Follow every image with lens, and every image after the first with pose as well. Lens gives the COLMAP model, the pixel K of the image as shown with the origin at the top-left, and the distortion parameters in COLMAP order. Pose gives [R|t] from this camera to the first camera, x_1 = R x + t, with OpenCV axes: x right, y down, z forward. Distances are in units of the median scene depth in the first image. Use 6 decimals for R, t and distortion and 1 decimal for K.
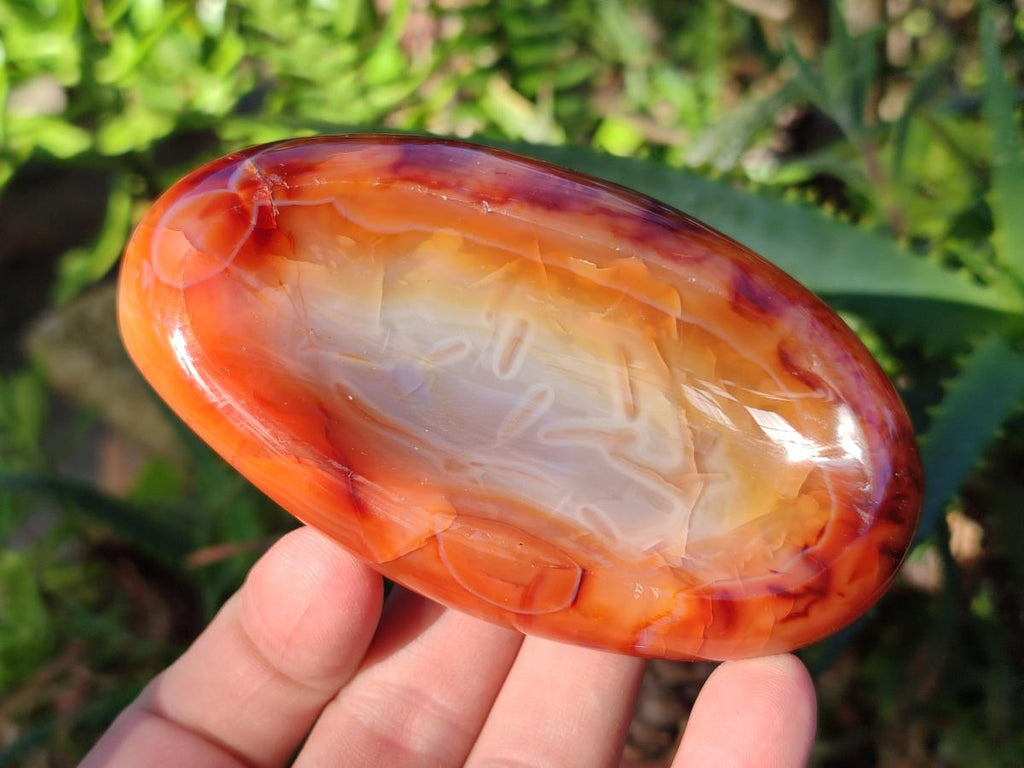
lens RADIAL K [[1557.8, 0, 512.0], [0, 1557.8, 384.0], [0, 0, 1]] dist [0.238022, -0.083729]
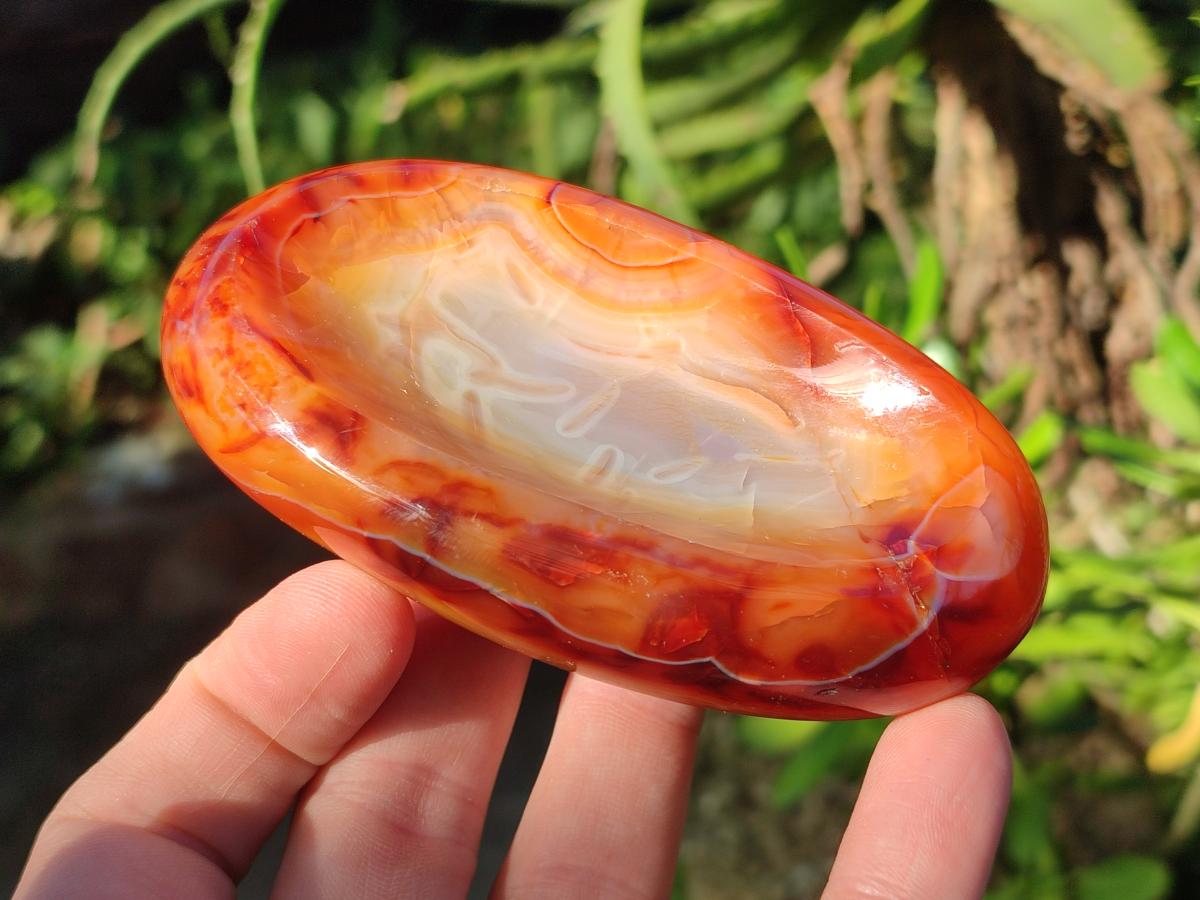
lens RADIAL K [[1825.5, 0, 600.0], [0, 1825.5, 450.0], [0, 0, 1]] dist [0.238022, -0.083729]
pose [[-0.990948, -0.095934, -0.093909, 0.102297], [-0.007267, -0.660163, 0.751087, -0.818118], [-0.134050, 0.744971, 0.653490, 0.328389]]
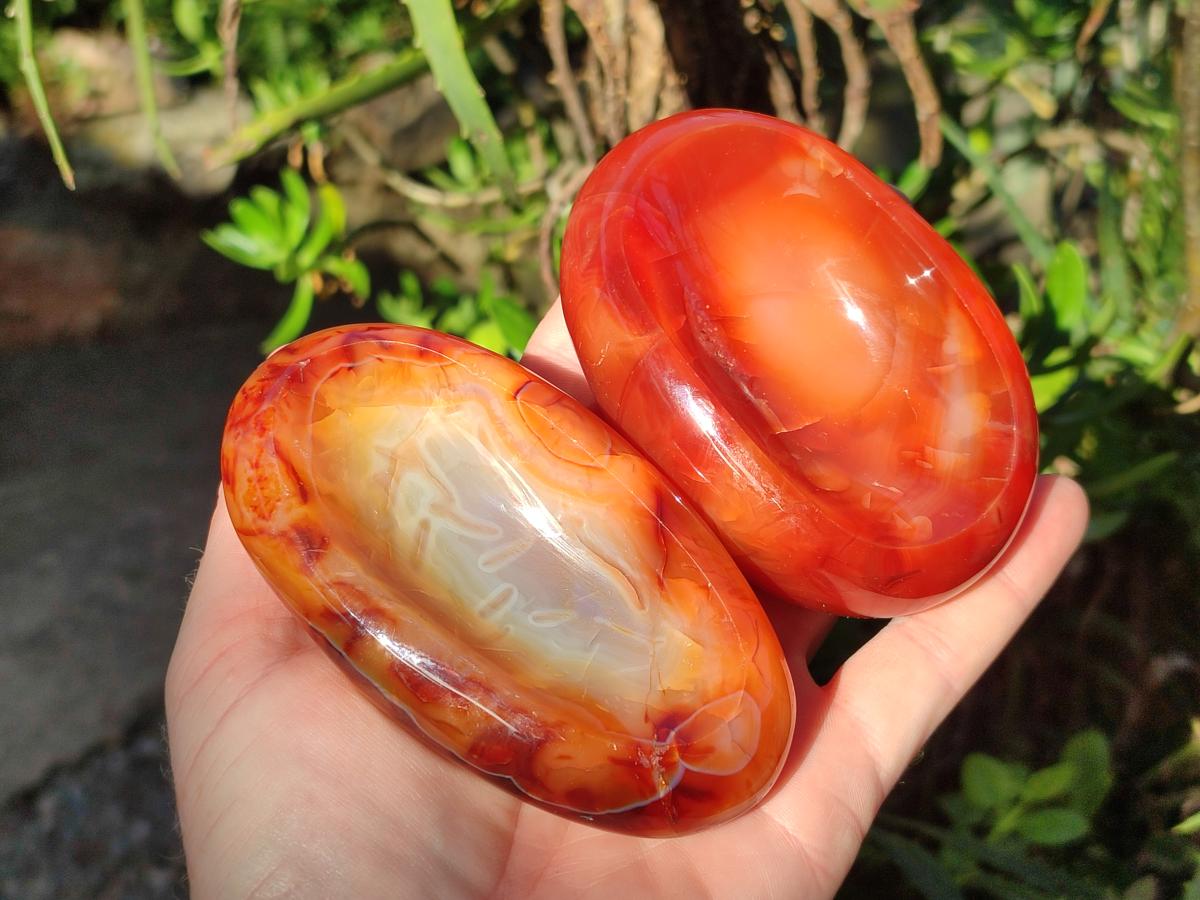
lens RADIAL K [[1825.5, 0, 600.0], [0, 1825.5, 450.0], [0, 0, 1]] dist [0.238022, -0.083729]
pose [[-0.942171, -0.333915, 0.028544, -0.078902], [0.283301, -0.748059, 0.600123, -0.797100], [-0.179037, 0.573505, 0.799398, -0.237025]]
